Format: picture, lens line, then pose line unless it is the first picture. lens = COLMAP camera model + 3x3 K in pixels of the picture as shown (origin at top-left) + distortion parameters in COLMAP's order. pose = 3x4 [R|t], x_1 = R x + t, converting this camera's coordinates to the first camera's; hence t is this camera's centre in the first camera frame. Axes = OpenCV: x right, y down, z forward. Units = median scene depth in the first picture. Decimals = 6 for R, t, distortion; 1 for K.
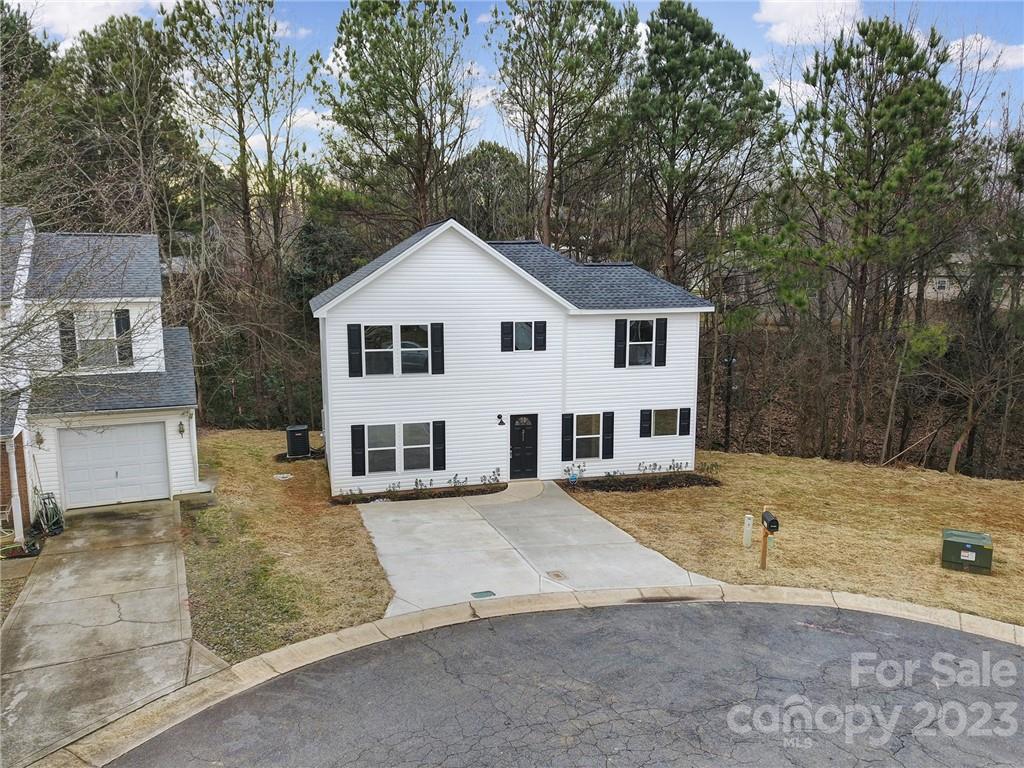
lens RADIAL K [[794.7, 0, 508.7], [0, 794.7, 383.3], [0, 0, 1]] dist [0.006258, 0.007020]
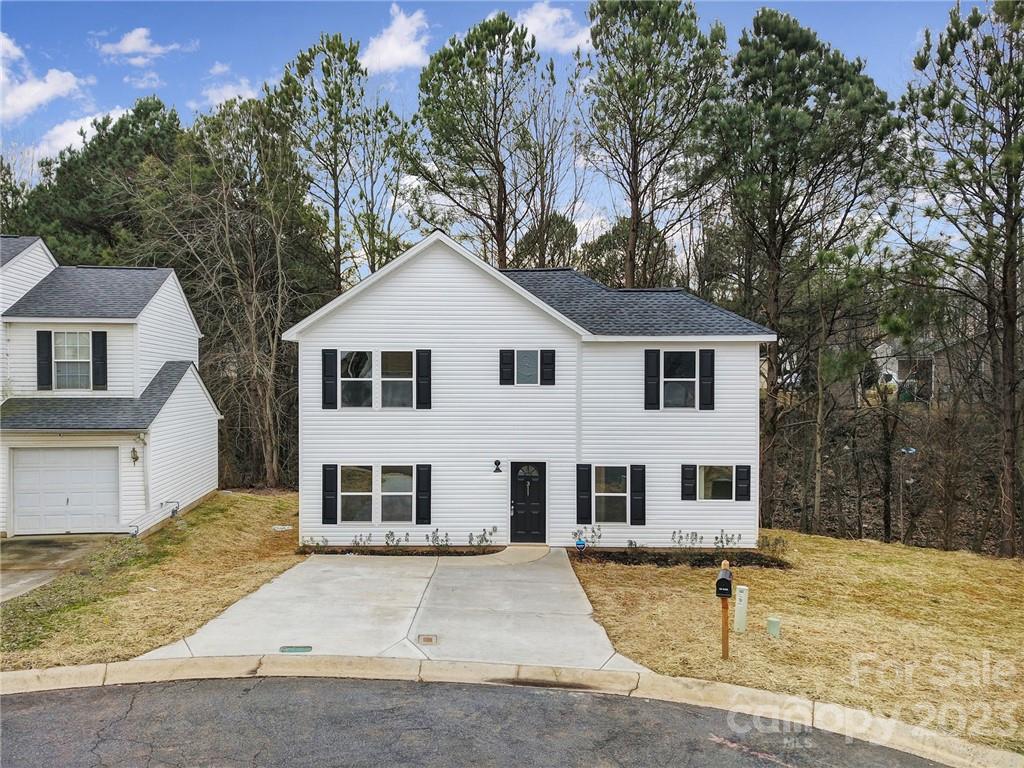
lens RADIAL K [[794.7, 0, 506.1], [0, 794.7, 374.0], [0, 0, 1]] dist [0.006258, 0.007020]
pose [[0.962358, -0.000021, -0.271787, 0.229076], [-0.041586, 0.988213, -0.147328, 0.073442], [0.268586, 0.153085, 0.951013, 0.200412]]
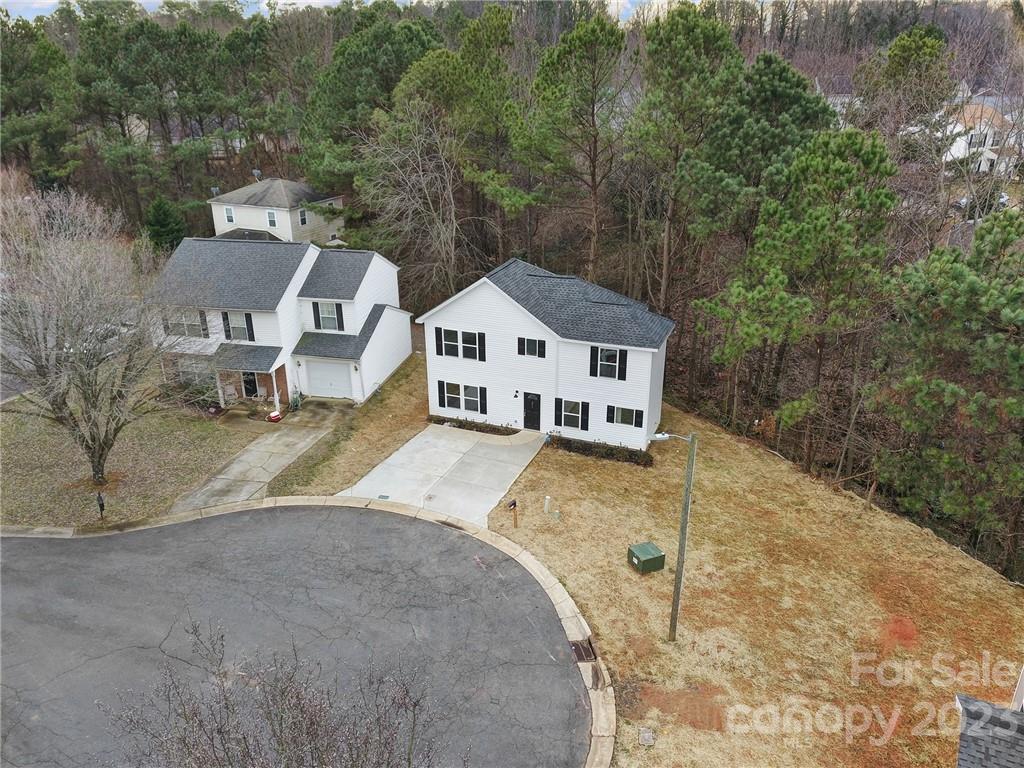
lens RADIAL K [[794.7, 0, 518.5], [0, 794.7, 389.5], [0, 0, 1]] dist [0.006258, 0.007020]
pose [[0.807728, 0.229253, -0.543156, 0.905884], [-0.082700, 0.956248, 0.280625, -0.435121], [0.583726, -0.181750, 0.791348, -0.309449]]
